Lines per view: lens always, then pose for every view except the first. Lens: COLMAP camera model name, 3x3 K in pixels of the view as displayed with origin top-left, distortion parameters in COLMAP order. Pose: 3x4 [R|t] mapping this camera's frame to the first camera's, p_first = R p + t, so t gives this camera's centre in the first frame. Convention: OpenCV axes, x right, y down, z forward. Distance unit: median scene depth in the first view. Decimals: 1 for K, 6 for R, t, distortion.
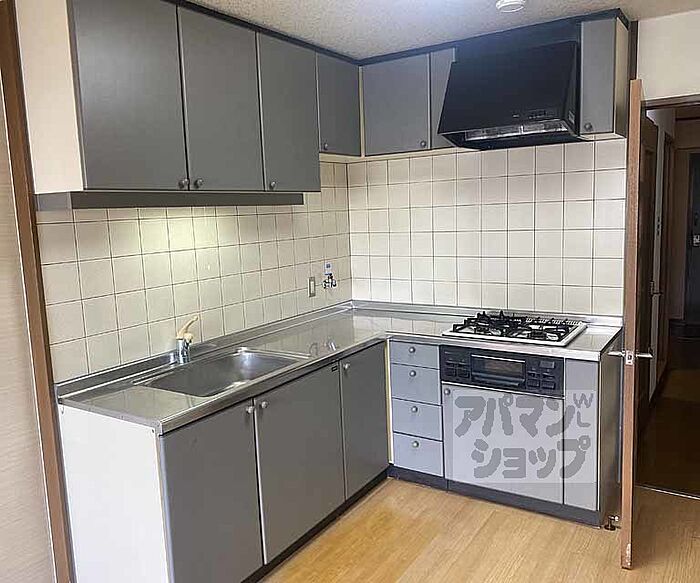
lens RADIAL K [[602.7, 0, 321.7], [0, 602.7, 293.9], [0, 0, 1]] dist [-0.001321, 0.001892]
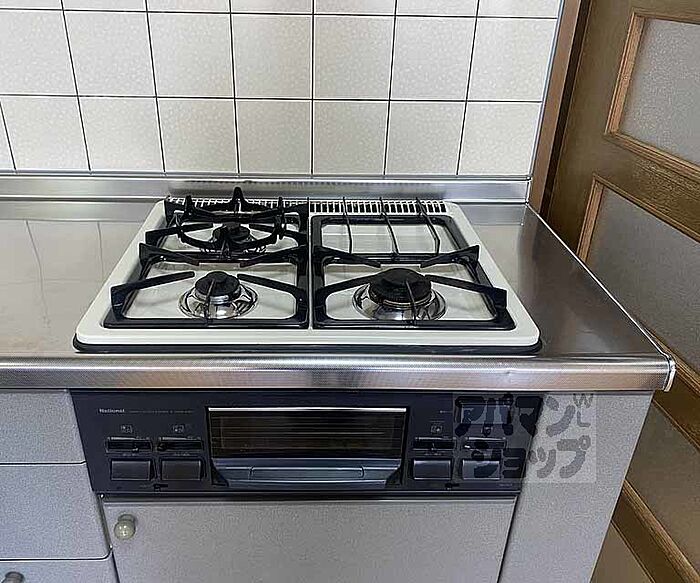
lens RADIAL K [[601.8, 0, 350.0], [0, 601.8, 291.5], [0, 0, 1]] dist [-0.002821, -0.003030]
pose [[0.782972, -0.225917, 0.579583, 0.164399], [0.015269, 0.938419, 0.345161, -0.037748], [-0.621869, -0.261402, 0.738206, 0.817240]]
